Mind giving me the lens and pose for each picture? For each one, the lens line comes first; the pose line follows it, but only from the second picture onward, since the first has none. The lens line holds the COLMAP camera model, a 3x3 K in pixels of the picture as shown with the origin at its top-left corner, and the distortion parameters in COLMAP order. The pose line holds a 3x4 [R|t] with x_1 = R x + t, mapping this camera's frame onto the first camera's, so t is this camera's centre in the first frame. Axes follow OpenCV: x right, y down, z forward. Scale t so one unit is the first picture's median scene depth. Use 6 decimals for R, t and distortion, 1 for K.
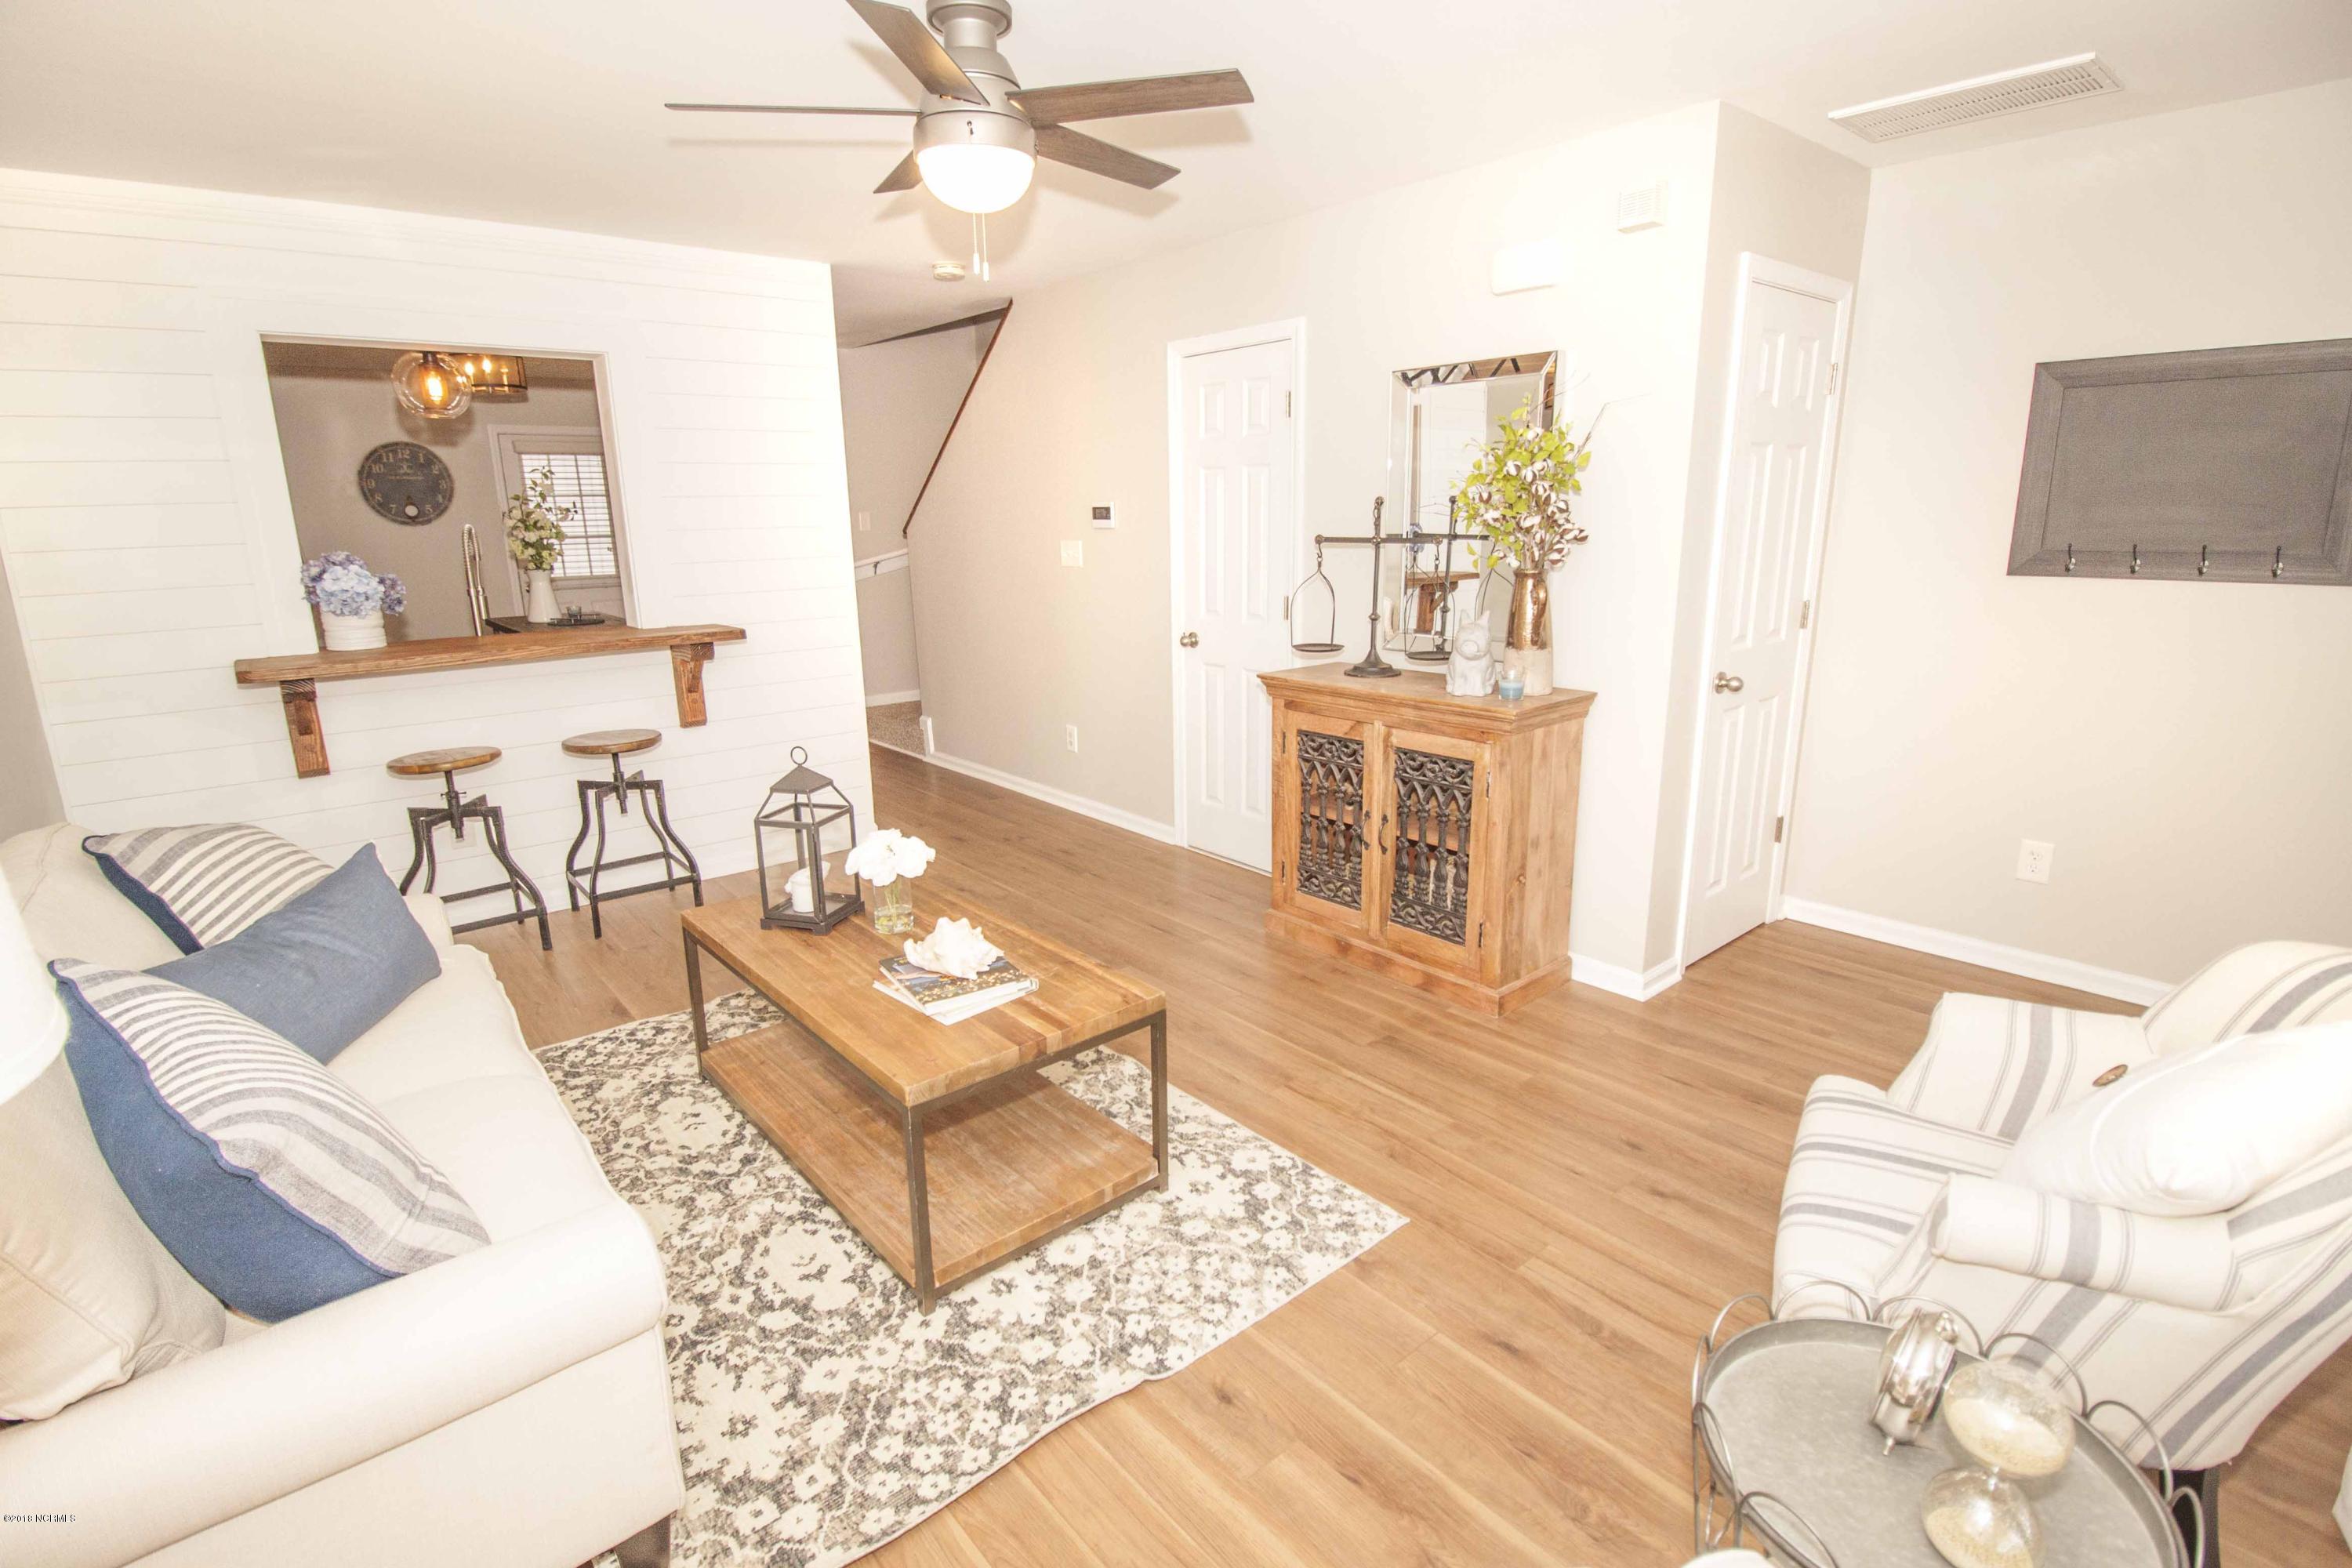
lens RADIAL K [[1103.2, 0, 1171.1], [0, 1103.2, 784.0], [0, 0, 1]] dist [0.001828, -0.009728]
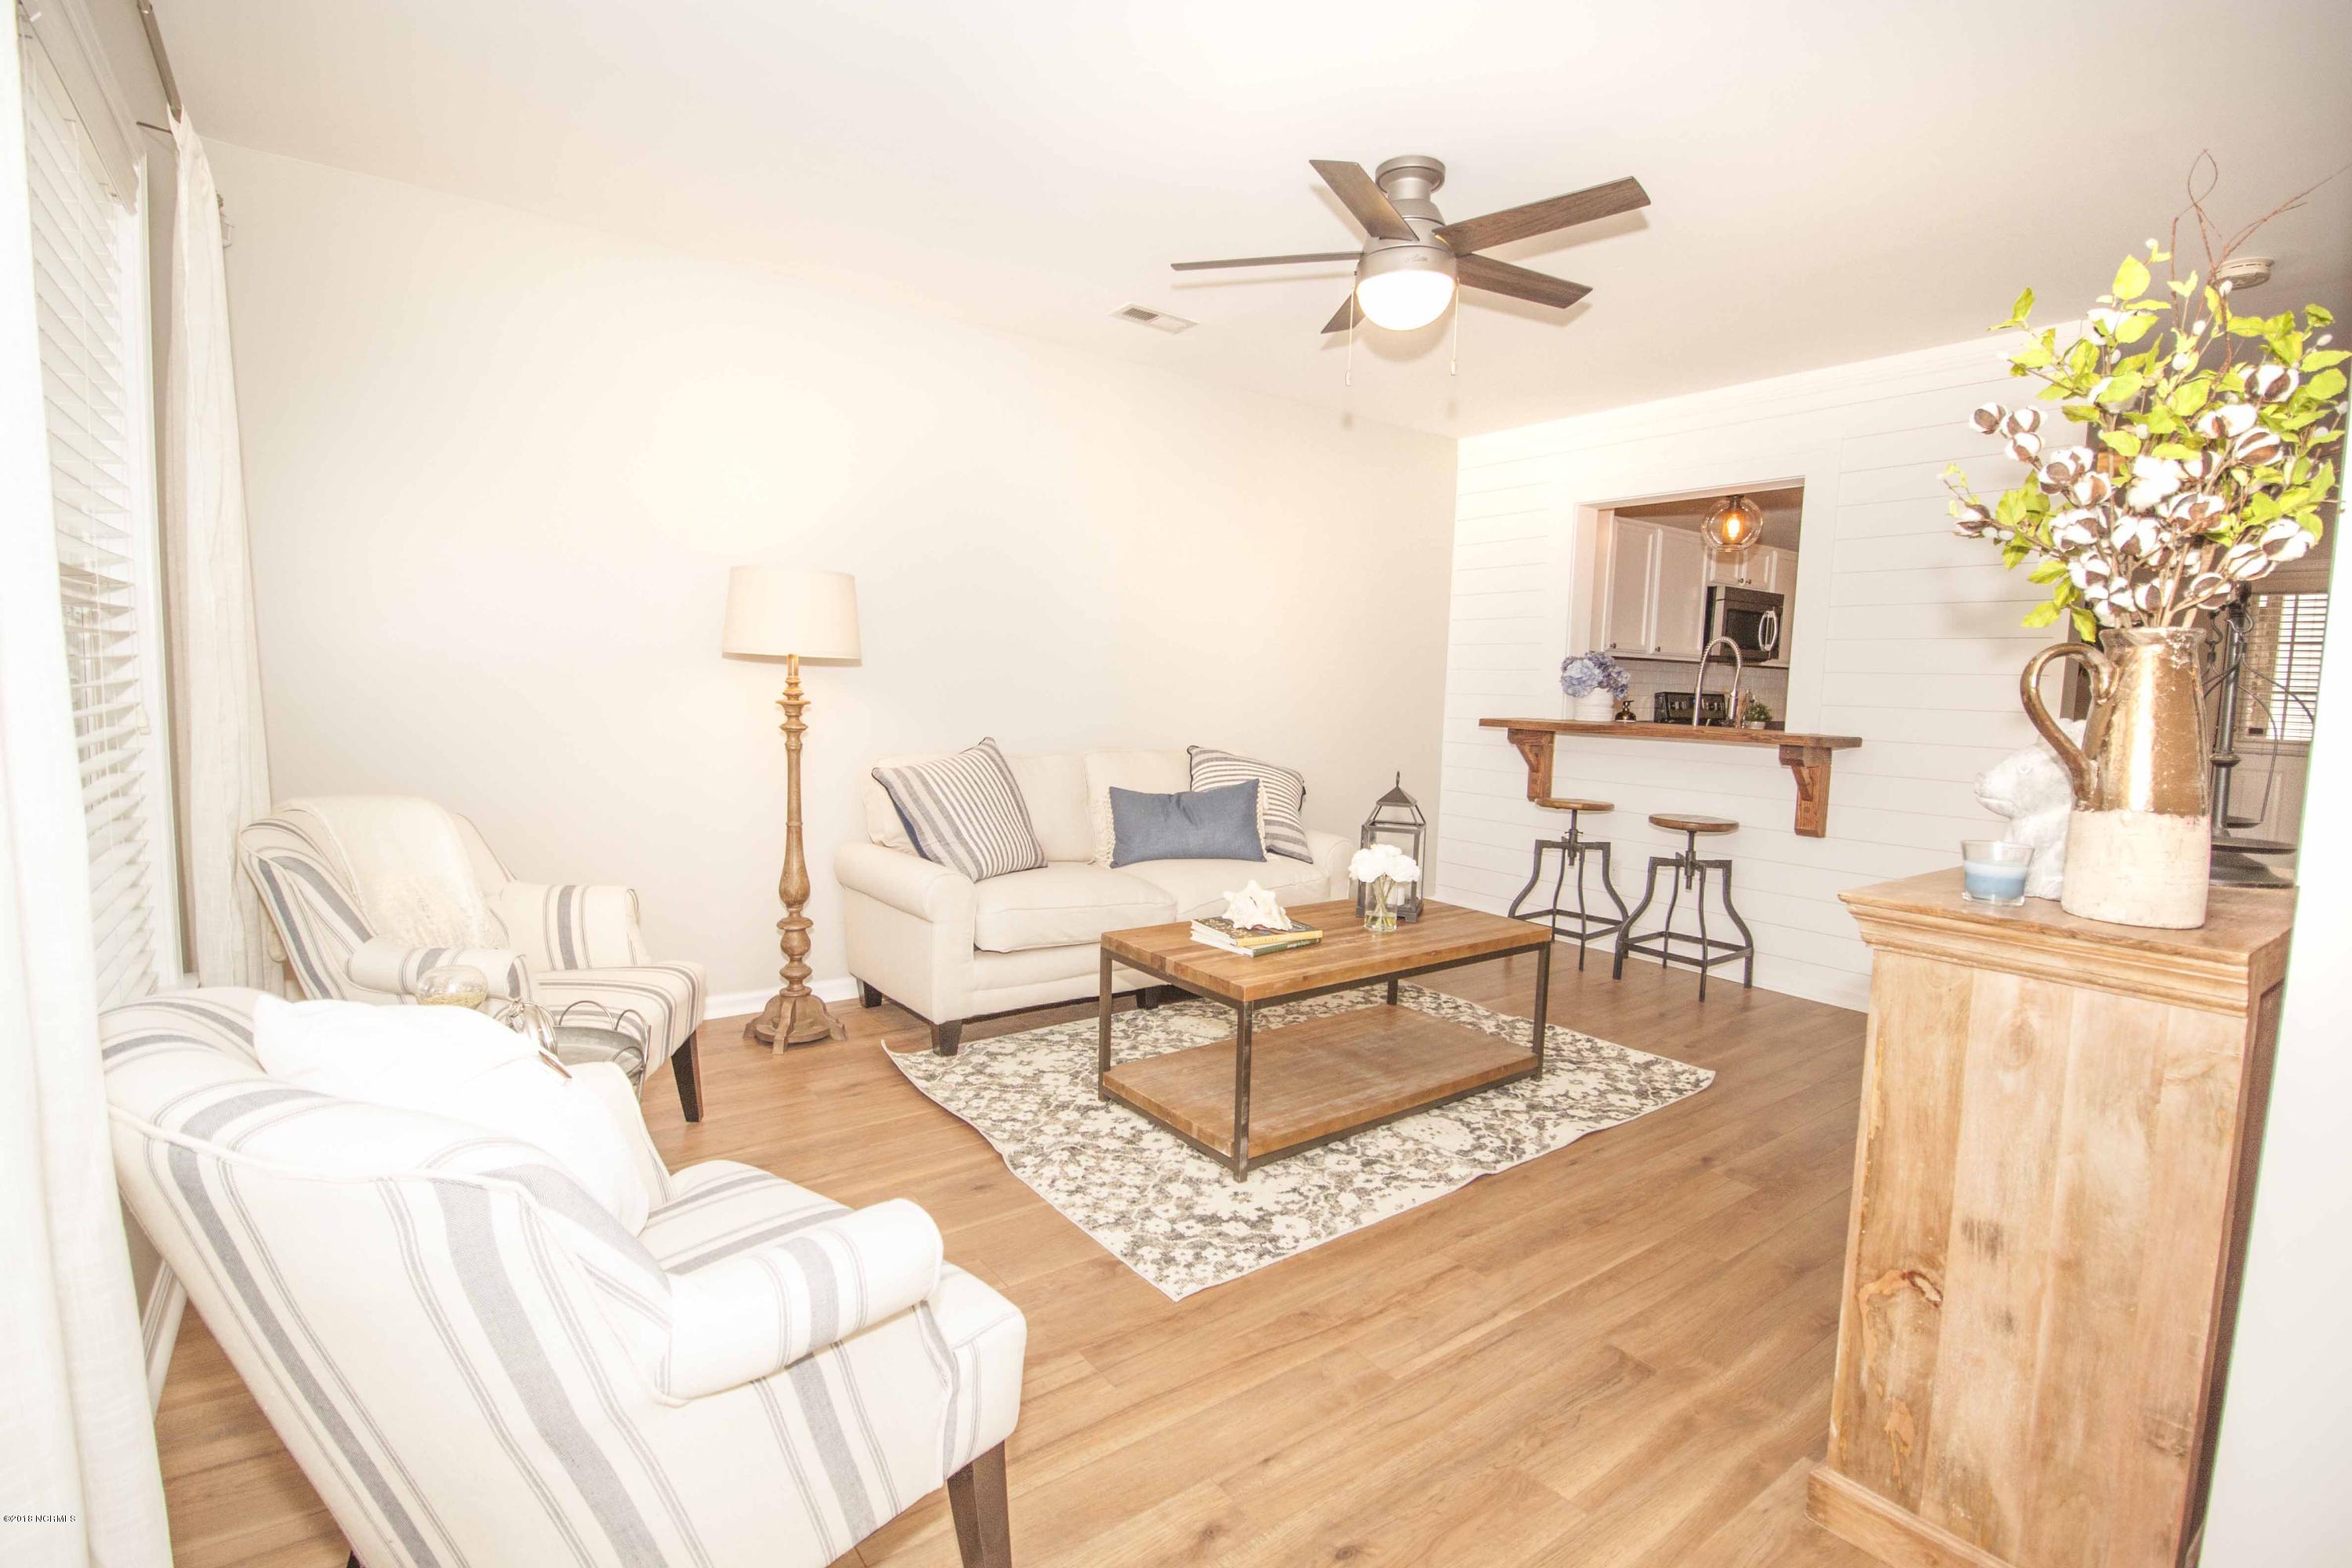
lens RADIAL K [[1095.0, 0, 1176.0], [0, 1095.0, 784.0], [0, 0, 1]] dist [-0.000092, -0.010651]
pose [[-0.056205, 0.109501, -0.992396, 0.740420], [-0.270706, 0.955064, 0.120714, -0.082195], [0.961020, 0.275433, -0.024037, 0.631623]]
